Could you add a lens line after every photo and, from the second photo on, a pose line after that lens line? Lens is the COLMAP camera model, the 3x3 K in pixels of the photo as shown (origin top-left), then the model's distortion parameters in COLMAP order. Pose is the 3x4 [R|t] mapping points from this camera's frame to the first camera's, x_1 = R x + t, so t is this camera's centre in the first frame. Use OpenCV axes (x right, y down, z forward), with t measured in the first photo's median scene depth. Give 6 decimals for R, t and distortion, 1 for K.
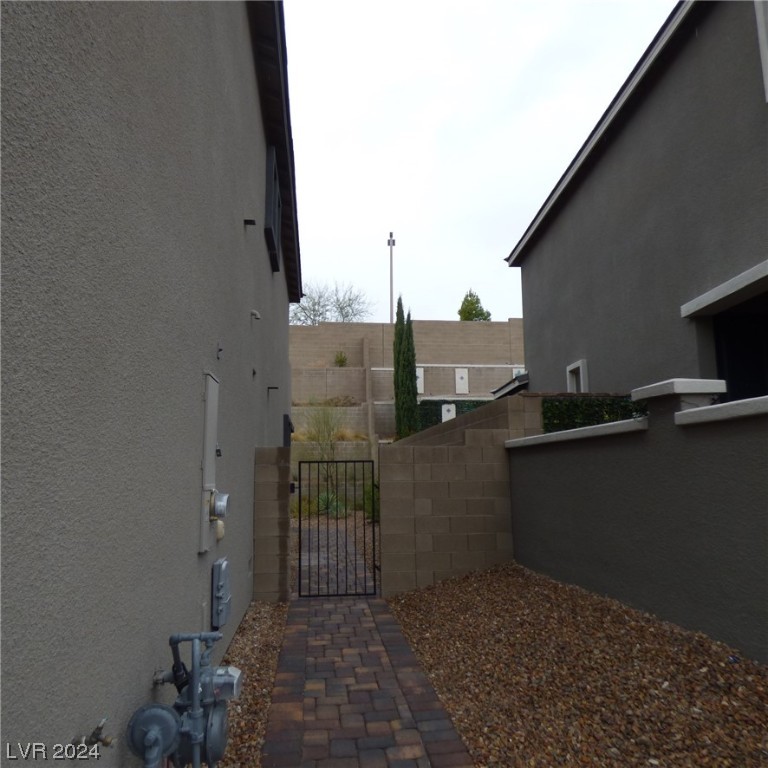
lens RADIAL K [[675.4, 0, 383.5], [0, 675.4, 369.0], [0, 0, 1]] dist [-0.005588, -0.006405]
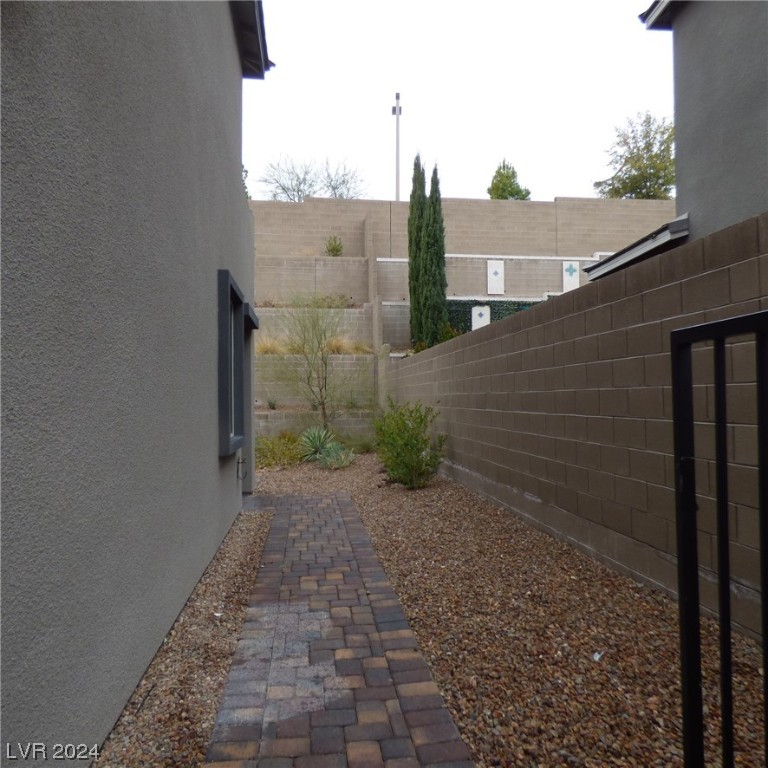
lens RADIAL K [[659.1, 0, 400.7], [0, 659.1, 383.4], [0, 0, 1]] dist [-0.001397, -0.159991]
pose [[0.999073, 0.001636, 0.043025, -0.022131], [-0.007323, 0.991172, 0.132379, 0.039608], [-0.042429, -0.132571, 0.990265, 0.265810]]
